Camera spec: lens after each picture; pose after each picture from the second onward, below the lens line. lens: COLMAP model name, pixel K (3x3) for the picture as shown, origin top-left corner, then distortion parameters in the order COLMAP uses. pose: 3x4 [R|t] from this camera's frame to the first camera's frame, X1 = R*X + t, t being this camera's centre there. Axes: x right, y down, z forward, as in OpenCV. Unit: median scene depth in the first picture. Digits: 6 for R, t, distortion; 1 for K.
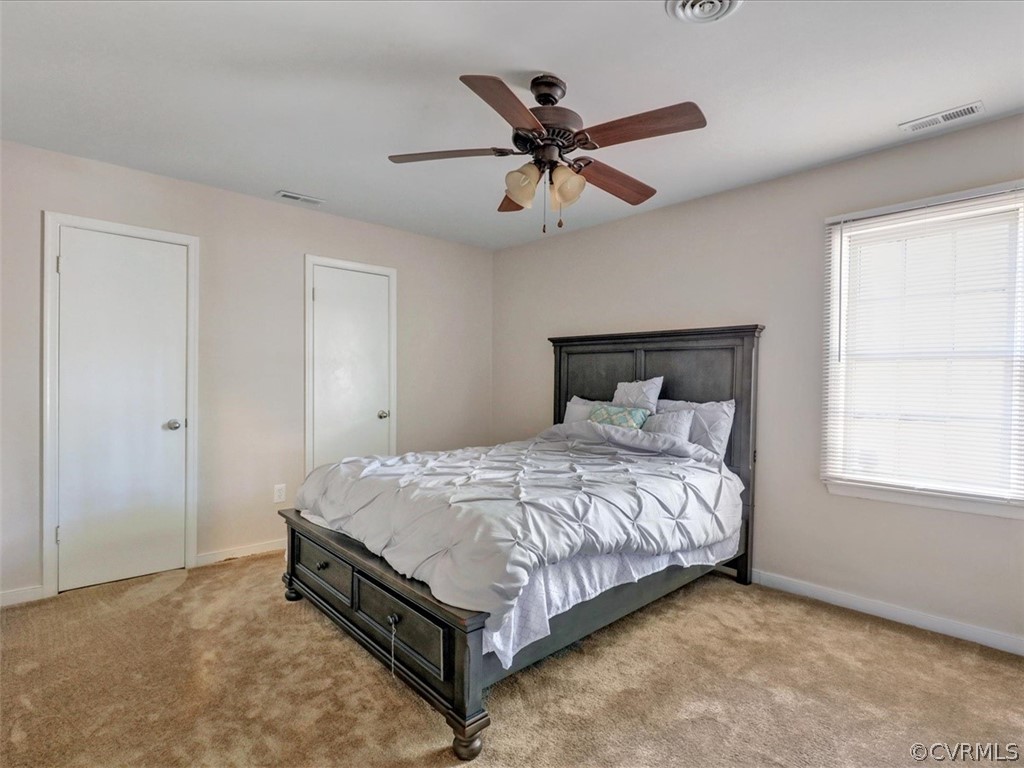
lens RADIAL K [[539.5, 0, 518.2], [0, 539.5, 381.6], [0, 0, 1]] dist [-0.024878, 0.000503]
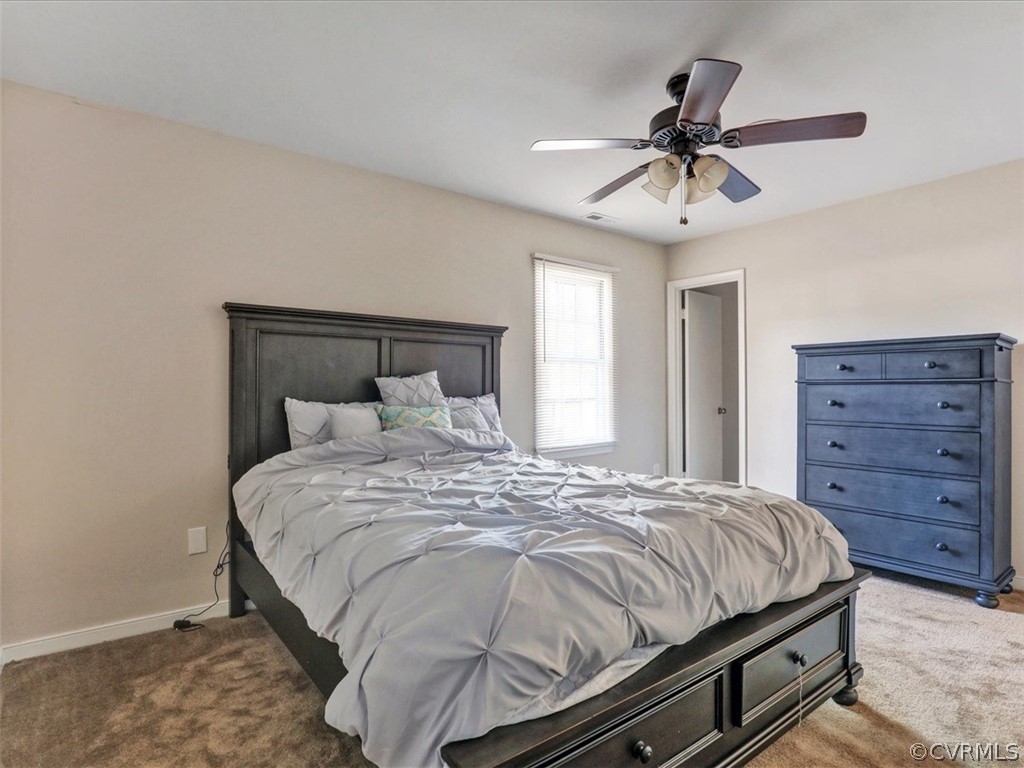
lens RADIAL K [[539.5, 0, 518.2], [0, 539.5, 381.6], [0, 0, 1]] dist [-0.024878, 0.000503]
pose [[0.074932, -0.001390, 0.997188, -0.593489], [0.005891, 0.999982, 0.000951, 0.008538], [-0.997171, 0.005803, 0.074938, 0.745478]]
